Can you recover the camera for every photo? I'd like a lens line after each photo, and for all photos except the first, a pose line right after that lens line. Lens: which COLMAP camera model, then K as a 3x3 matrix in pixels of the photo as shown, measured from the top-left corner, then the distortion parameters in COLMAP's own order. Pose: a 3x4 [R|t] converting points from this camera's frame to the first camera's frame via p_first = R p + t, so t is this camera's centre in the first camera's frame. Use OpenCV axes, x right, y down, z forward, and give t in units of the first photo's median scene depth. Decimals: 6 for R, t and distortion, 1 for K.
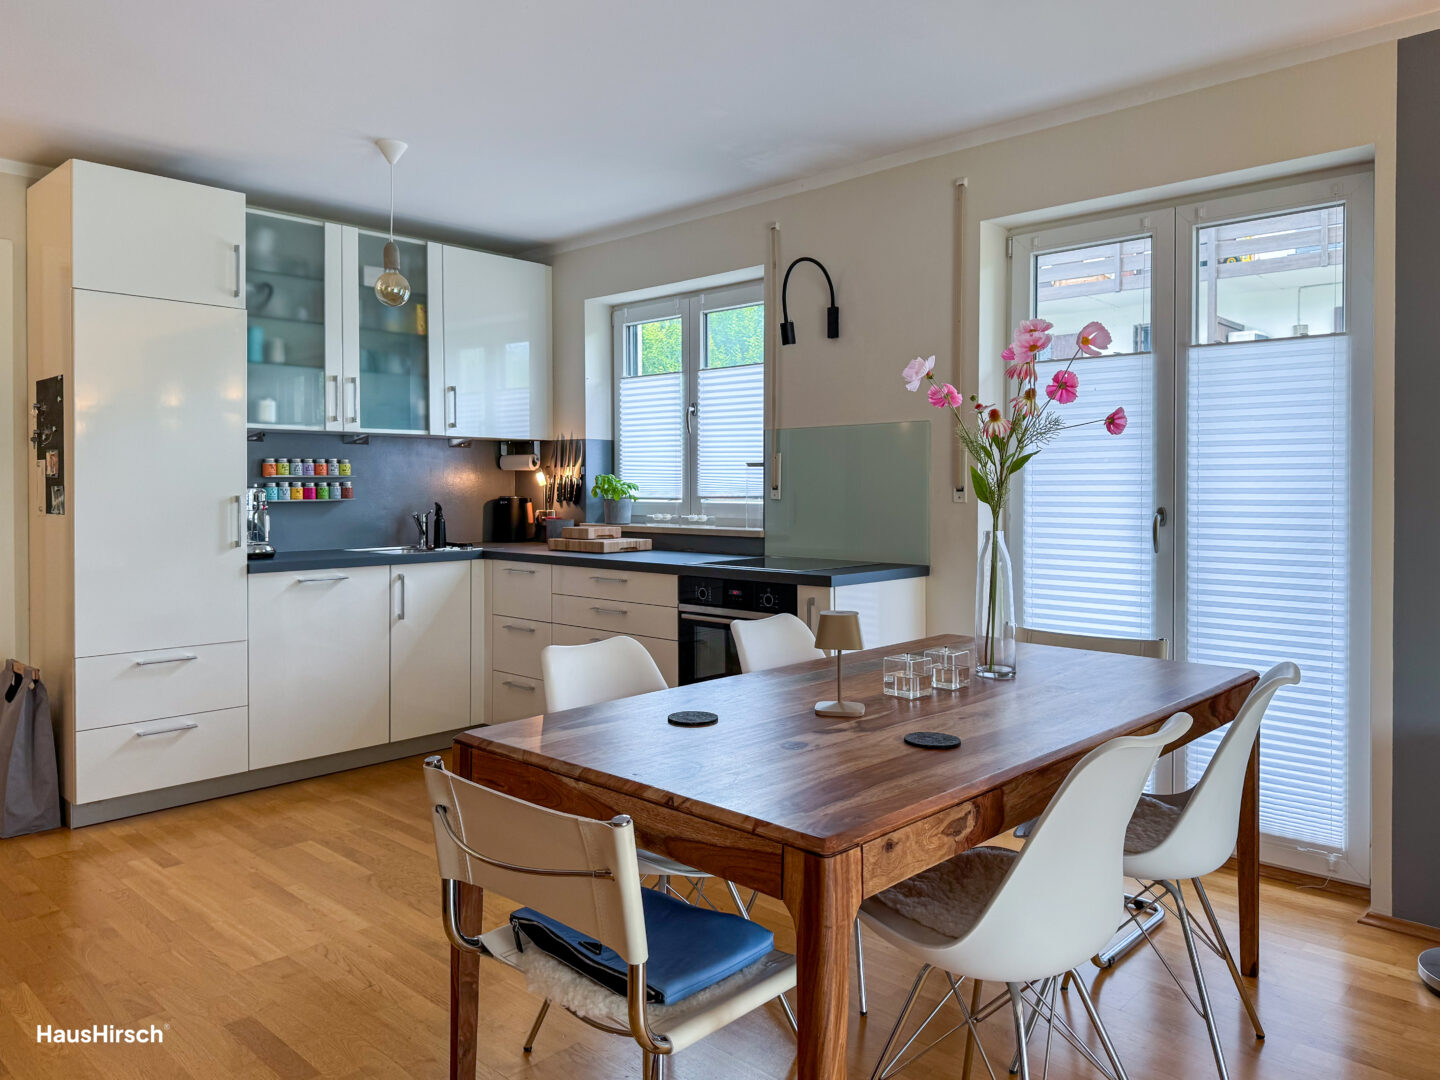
lens RADIAL K [[1033.8, 0, 722.3], [0, 1033.8, 507.4], [0, 0, 1]] dist [0.061227, -0.066353]
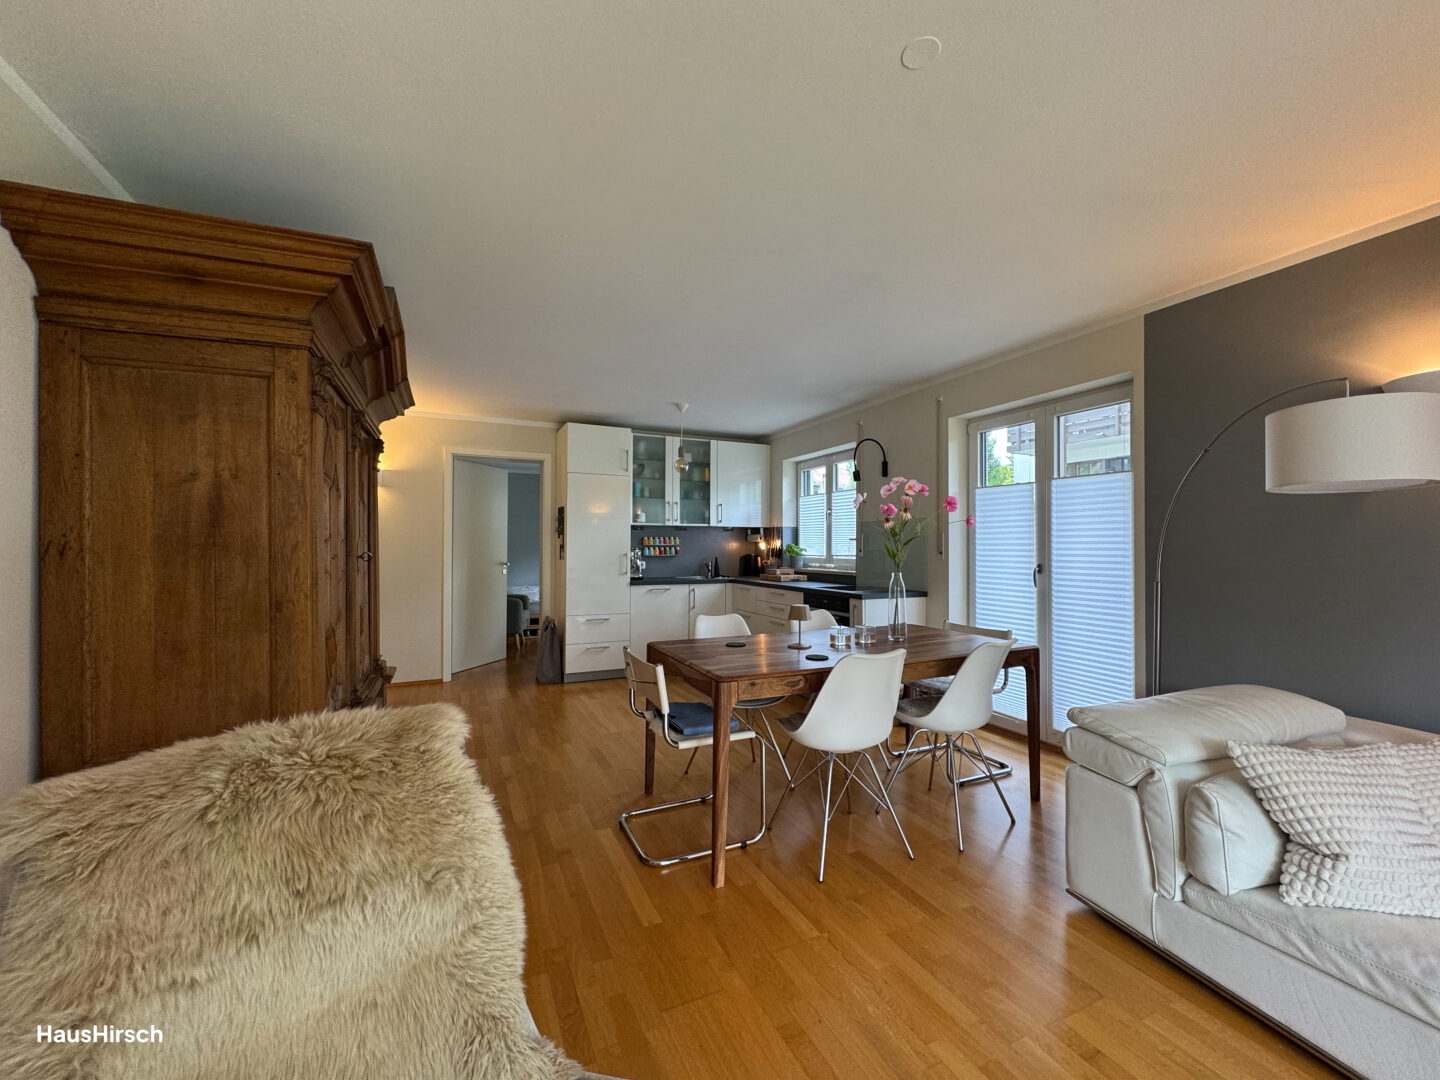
lens RADIAL K [[586.6, 0, 720.8], [0, 586.6, 545.5], [0, 0, 1]] dist [-0.000958, 0.000775]
pose [[0.927522, 0.003337, -0.373754, 0.219243], [-0.012345, 0.999688, -0.021711, -0.001867], [0.373565, 0.024751, 0.927274, -0.157717]]
